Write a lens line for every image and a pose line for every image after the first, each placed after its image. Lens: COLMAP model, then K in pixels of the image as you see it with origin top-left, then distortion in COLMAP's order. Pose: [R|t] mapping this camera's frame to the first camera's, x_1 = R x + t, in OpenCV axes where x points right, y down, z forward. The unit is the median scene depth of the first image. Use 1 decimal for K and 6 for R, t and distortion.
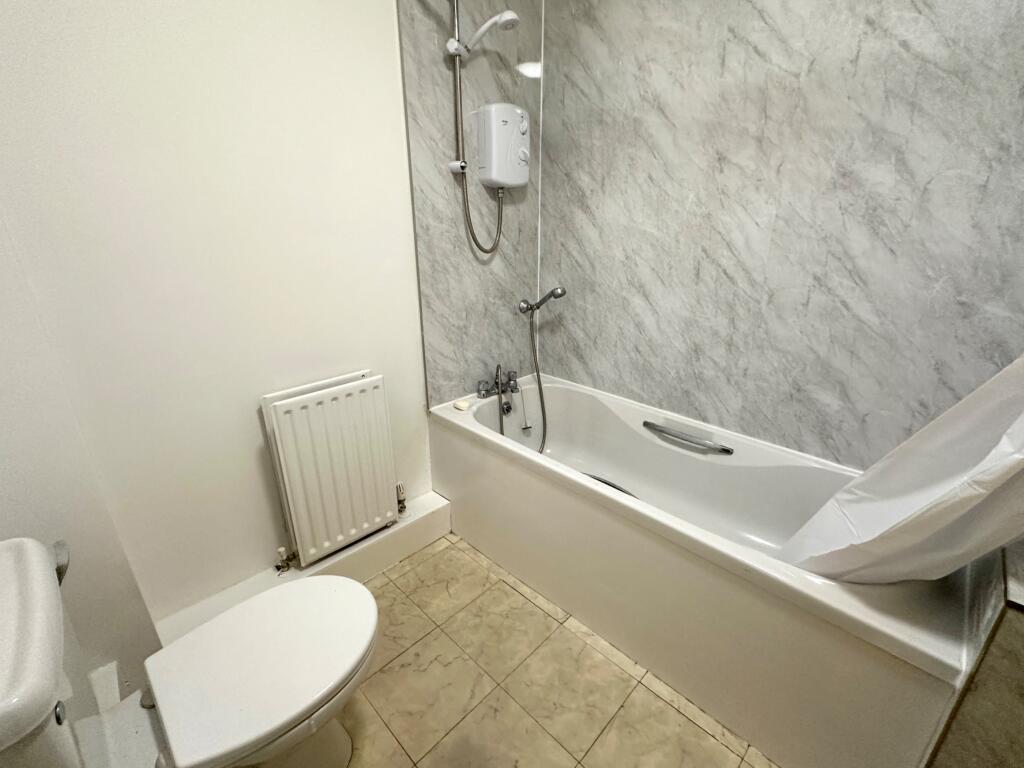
lens RADIAL K [[459.8, 0, 512.8], [0, 459.8, 382.7], [0, 0, 1]] dist [0.001243, 0.000226]
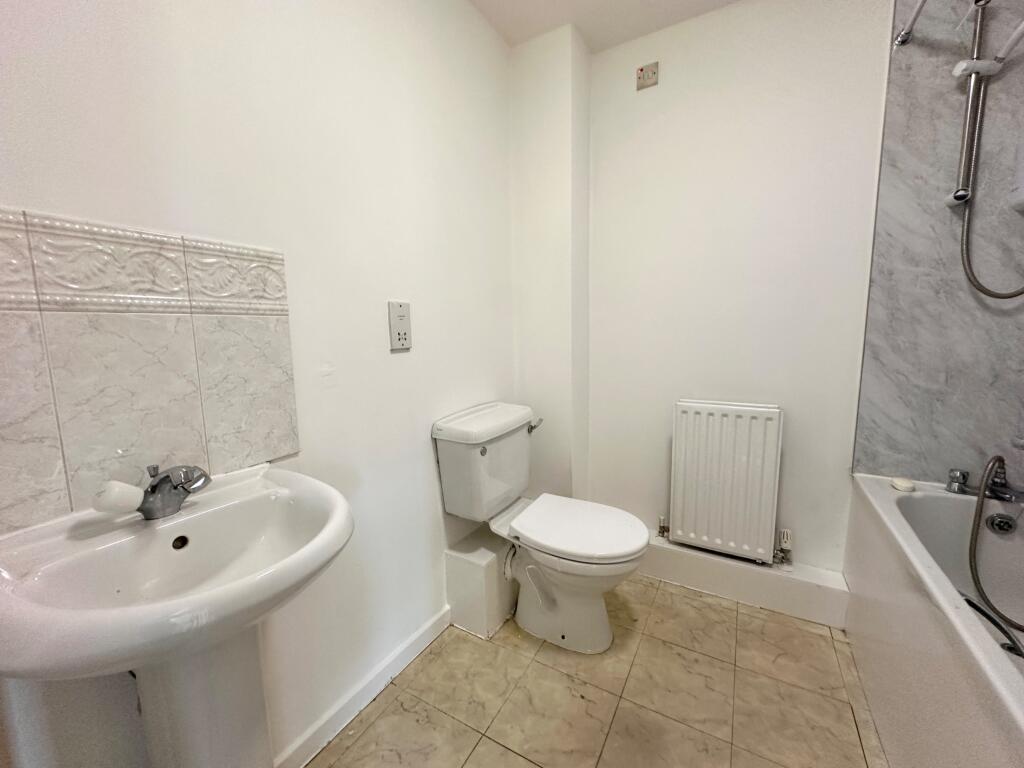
lens RADIAL K [[413.9, 0, 513.3], [0, 413.9, 385.0], [0, 0, 1]] dist [0.000234, -0.000211]
pose [[0.254510, 0.128223, -0.958532, 0.415377], [-0.320103, 0.946468, 0.041615, 0.076470], [0.912556, 0.296238, 0.281930, 0.139266]]
